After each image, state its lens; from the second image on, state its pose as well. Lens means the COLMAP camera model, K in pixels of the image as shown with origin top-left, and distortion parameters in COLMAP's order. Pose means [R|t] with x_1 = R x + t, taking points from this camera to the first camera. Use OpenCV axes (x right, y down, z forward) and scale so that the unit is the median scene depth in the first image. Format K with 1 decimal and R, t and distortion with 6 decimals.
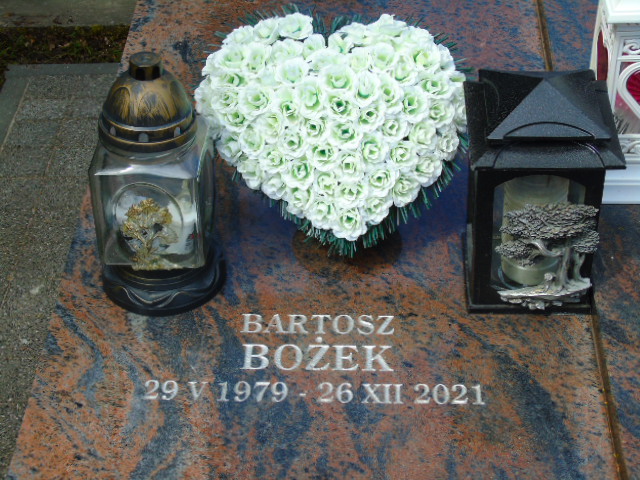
lens RADIAL K [[1330.9, 0, 320.0], [0, 1330.9, 240.0], [0, 0, 1]] dist [-0.061854, -0.024745]
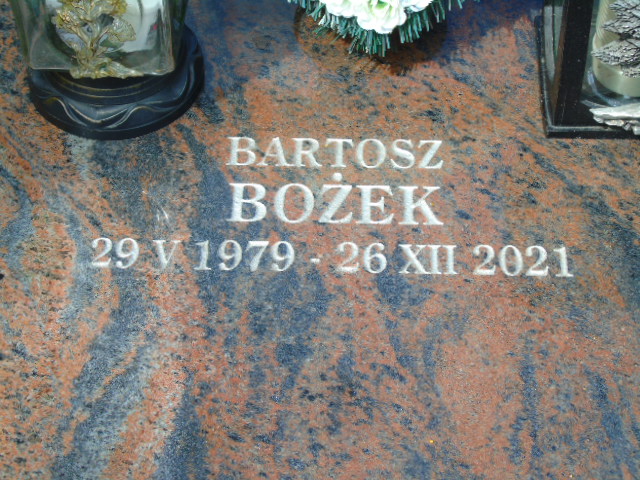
lens RADIAL K [[1555.3, 0, 320.0], [0, 1555.3, 240.0], [0, 0, 1]] dist [-0.238608, 3.031350]
pose [[0.999905, 0.003158, 0.013415, -0.021040], [-0.005671, 0.981443, 0.191670, -0.050793], [-0.012561, -0.191728, 0.981368, 0.185719]]
